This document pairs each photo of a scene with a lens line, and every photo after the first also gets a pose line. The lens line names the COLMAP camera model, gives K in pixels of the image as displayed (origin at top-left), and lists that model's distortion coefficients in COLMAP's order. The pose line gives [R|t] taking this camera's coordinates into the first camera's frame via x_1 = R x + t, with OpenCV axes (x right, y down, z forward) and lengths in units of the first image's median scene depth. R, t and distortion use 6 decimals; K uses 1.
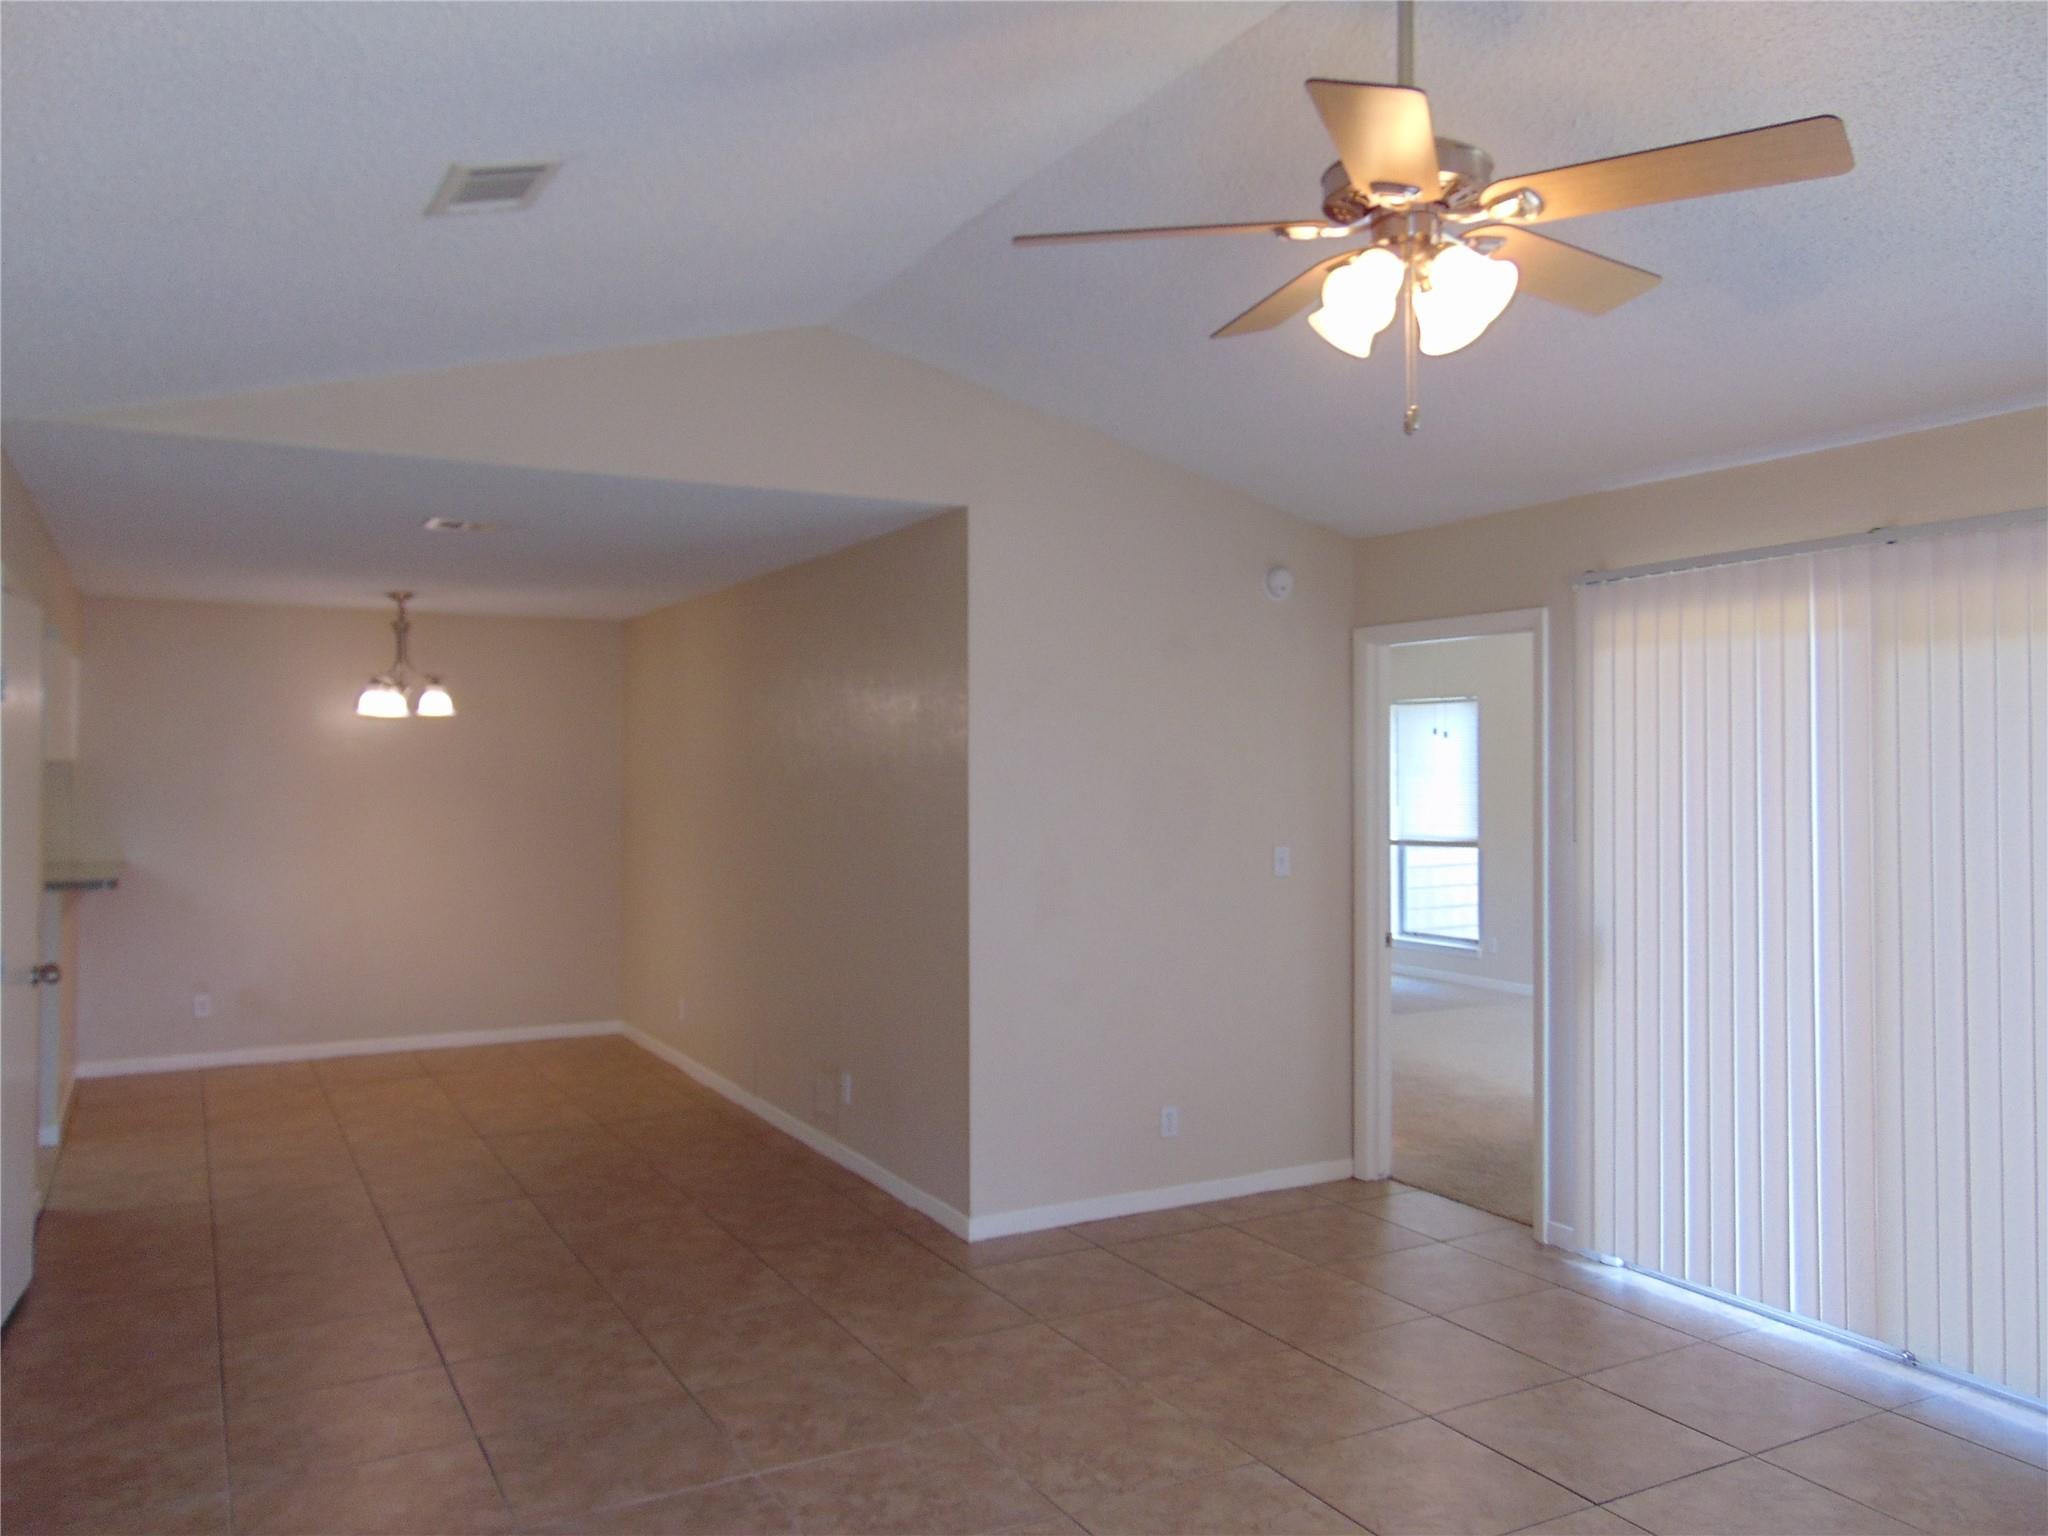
lens RADIAL K [[1526.1, 0, 1047.7], [0, 1526.1, 761.3], [0, 0, 1]] dist [-0.050071, 0.100764]
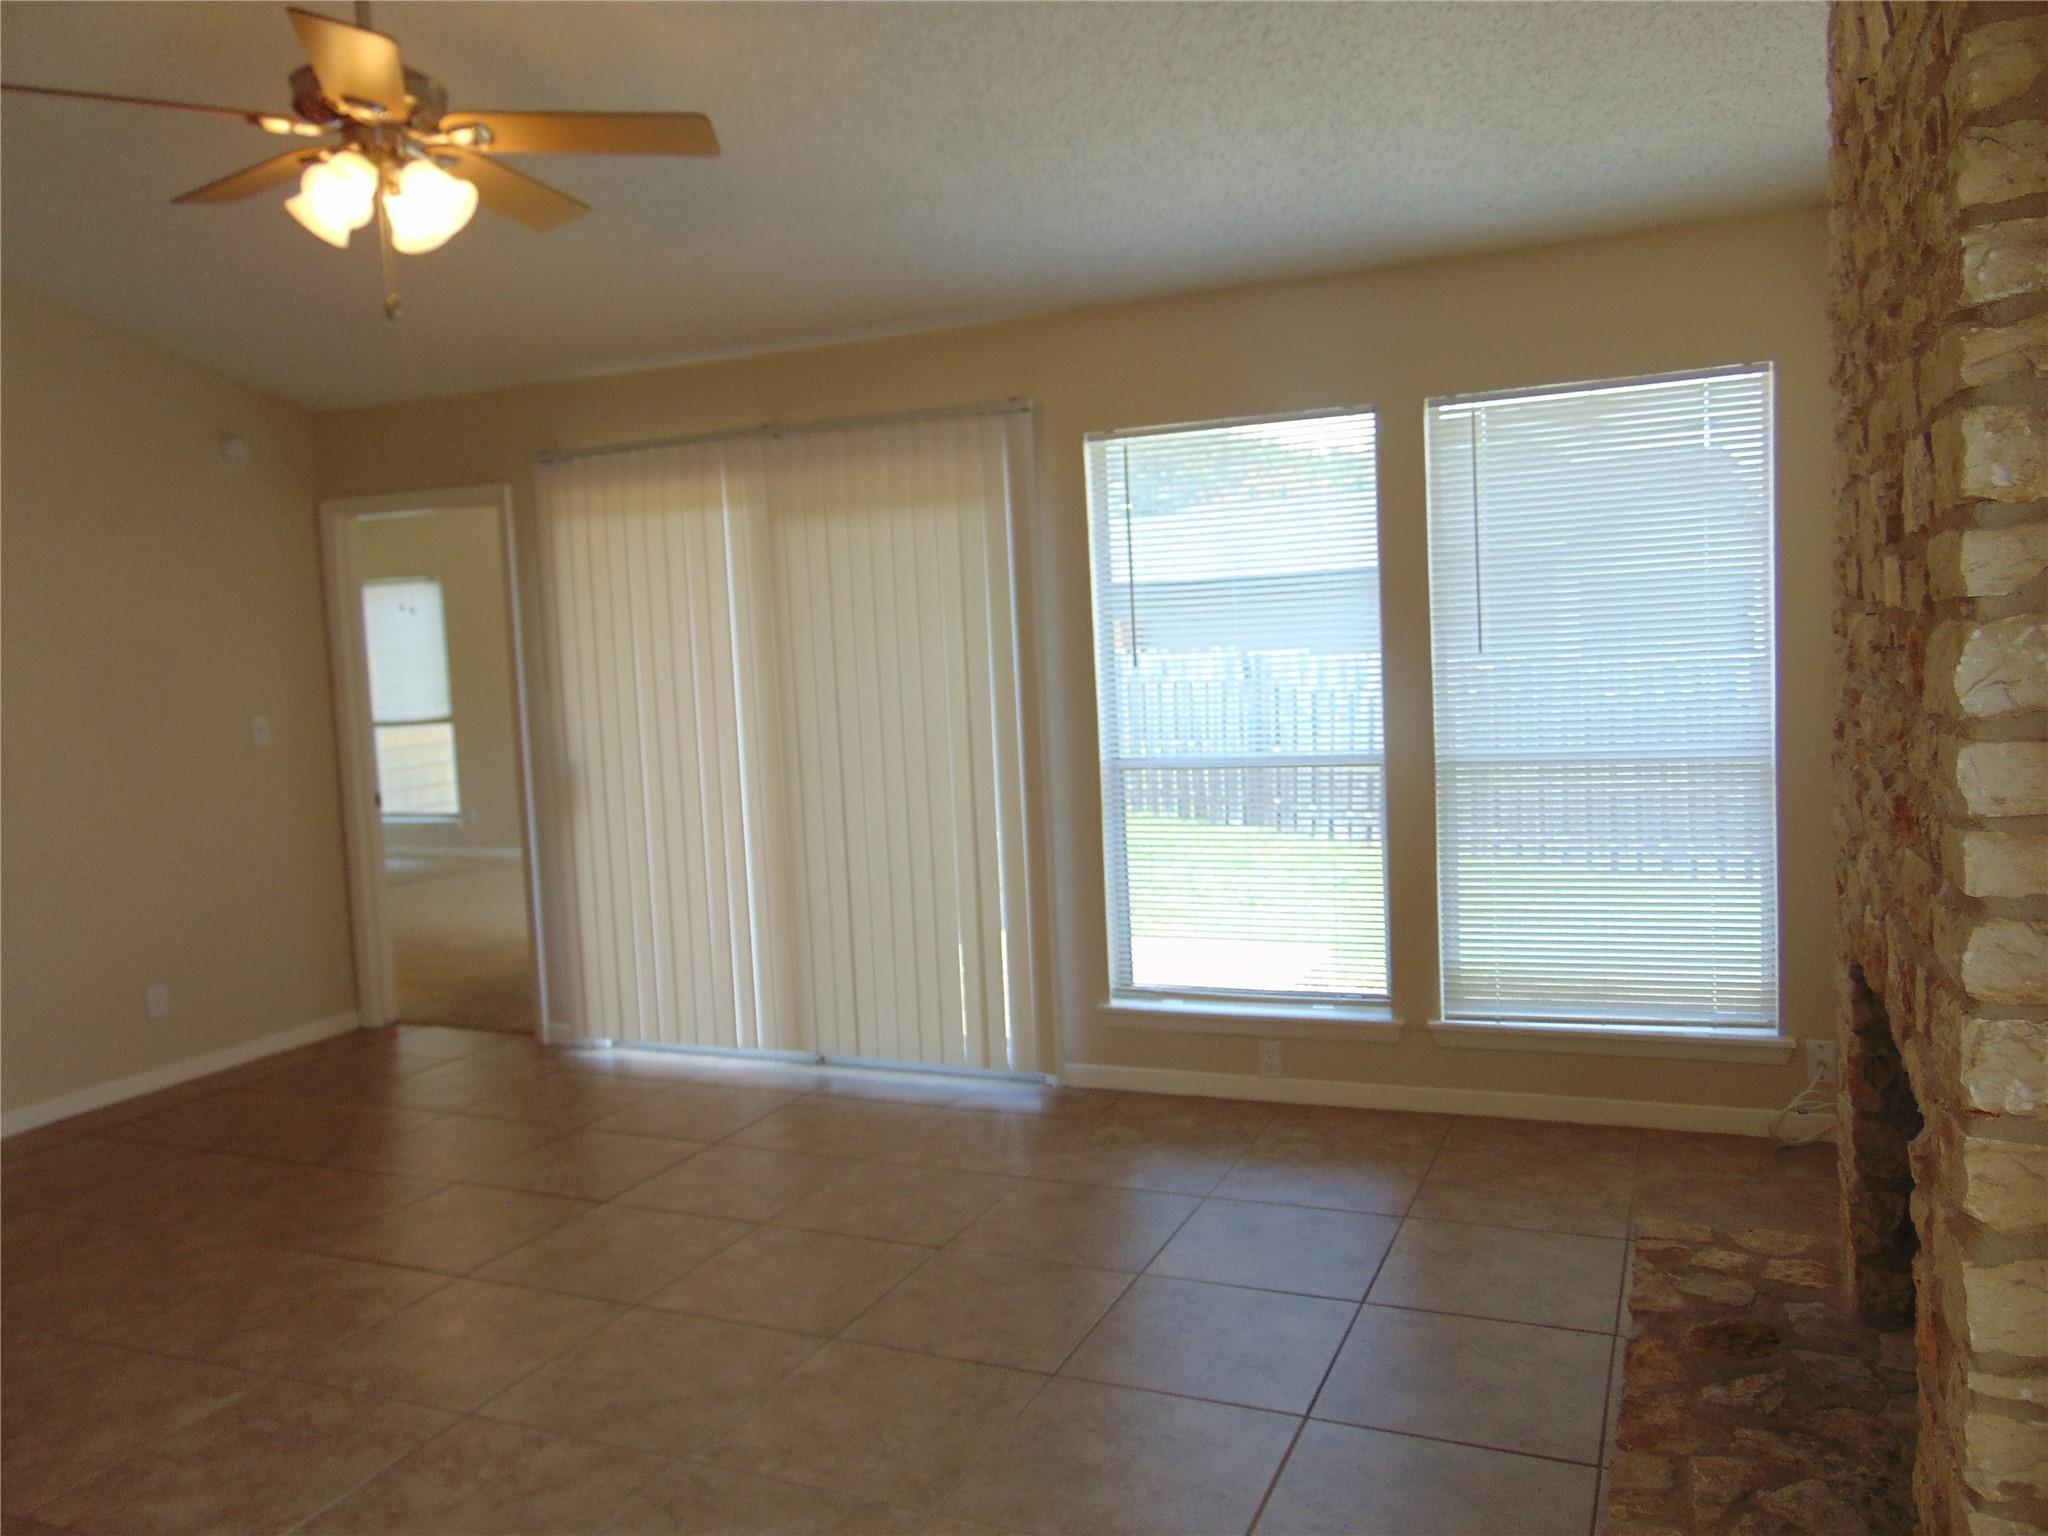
lens RADIAL K [[1526.1, 0, 1047.7], [0, 1526.1, 761.3], [0, 0, 1]] dist [-0.050071, 0.100764]
pose [[0.789382, -0.082299, 0.608360, -0.071797], [0.041292, 0.995847, 0.081140, 0.035626], [-0.612512, -0.038930, 0.789502, -0.175222]]
